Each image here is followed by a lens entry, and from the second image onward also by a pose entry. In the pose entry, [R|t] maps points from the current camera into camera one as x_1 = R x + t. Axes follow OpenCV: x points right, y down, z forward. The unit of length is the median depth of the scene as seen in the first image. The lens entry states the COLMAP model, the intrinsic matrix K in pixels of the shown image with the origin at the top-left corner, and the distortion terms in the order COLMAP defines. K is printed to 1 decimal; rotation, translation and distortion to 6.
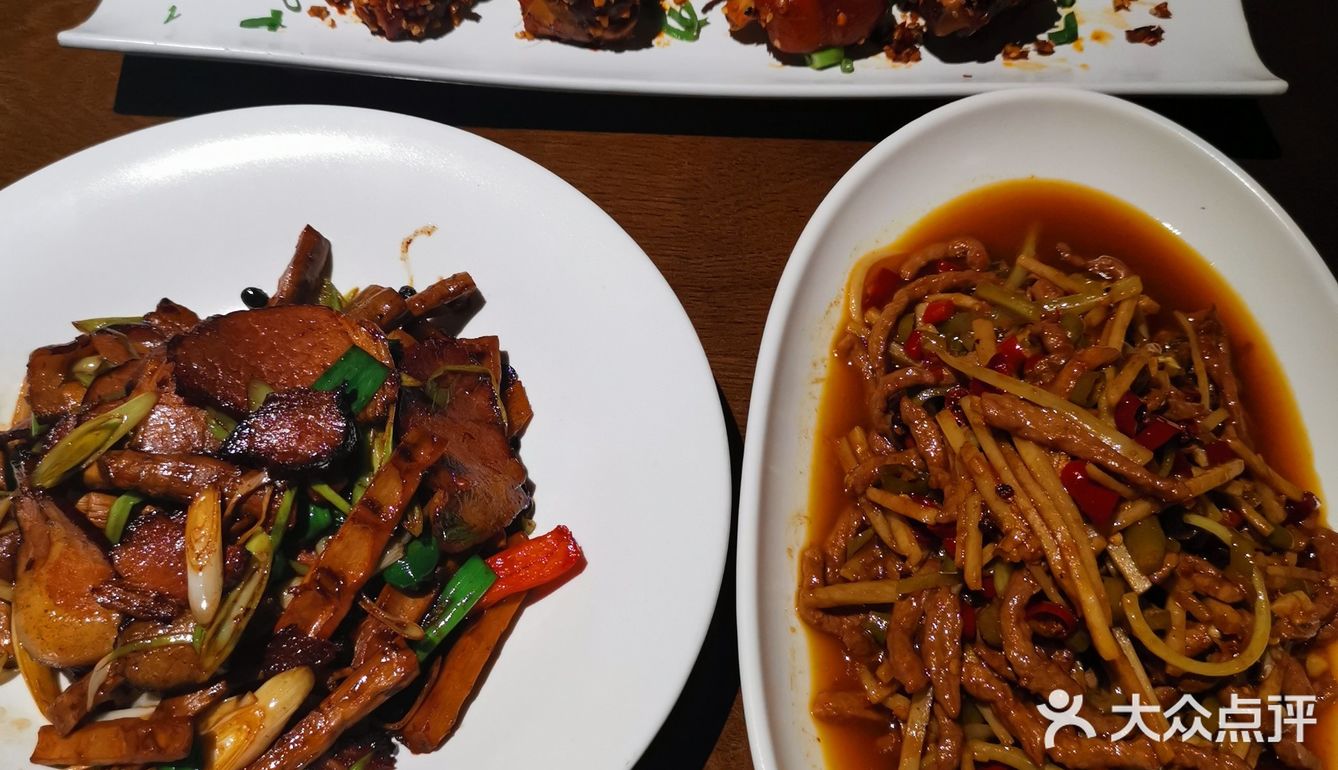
lens RADIAL K [[1395.3, 0, 669.0], [0, 1395.3, 385.0], [0, 0, 1]] dist [0.025329, -0.021932]
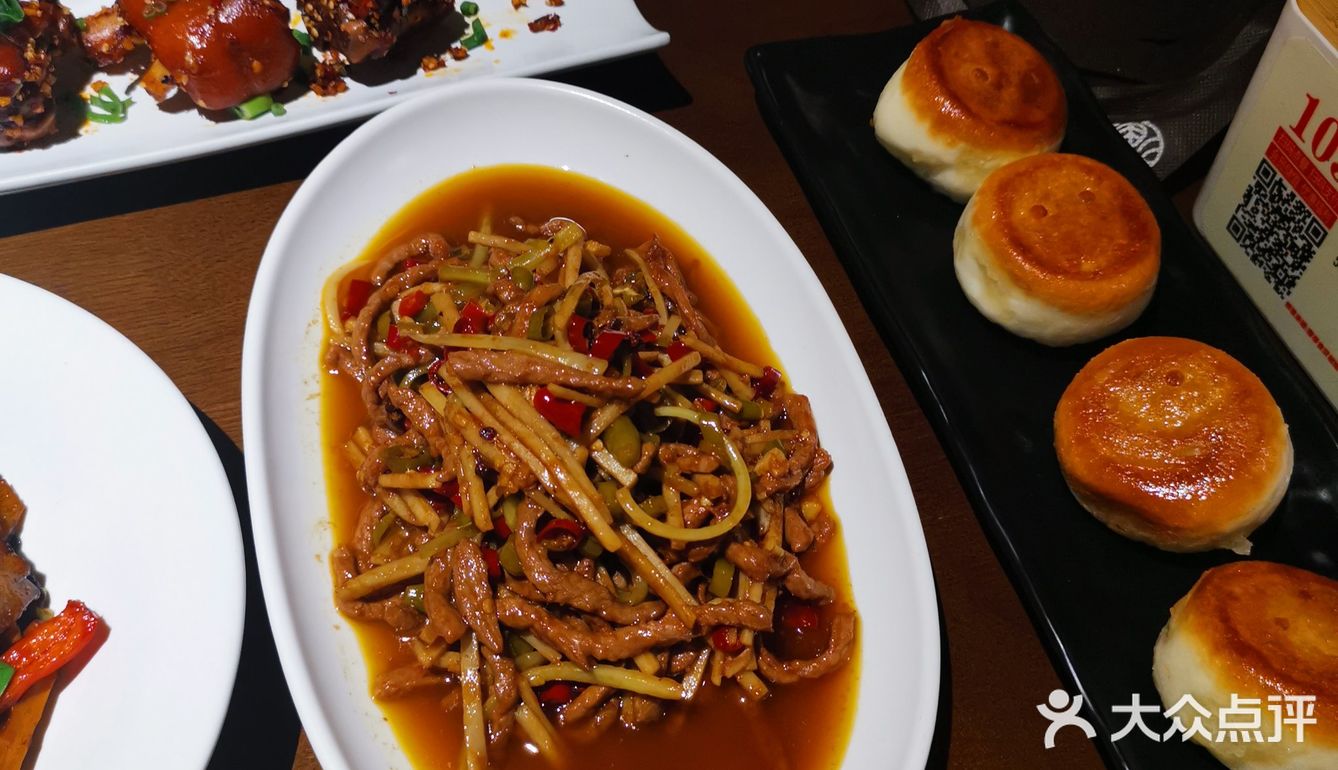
lens RADIAL K [[1395.3, 0, 669.0], [0, 1395.3, 385.0], [0, 0, 1]] dist [0.025329, -0.021932]
pose [[0.930818, -0.271560, 0.244606, 0.108605], [0.289081, 0.956546, -0.038112, 0.110920], [-0.223627, 0.106186, 0.968873, -0.058377]]
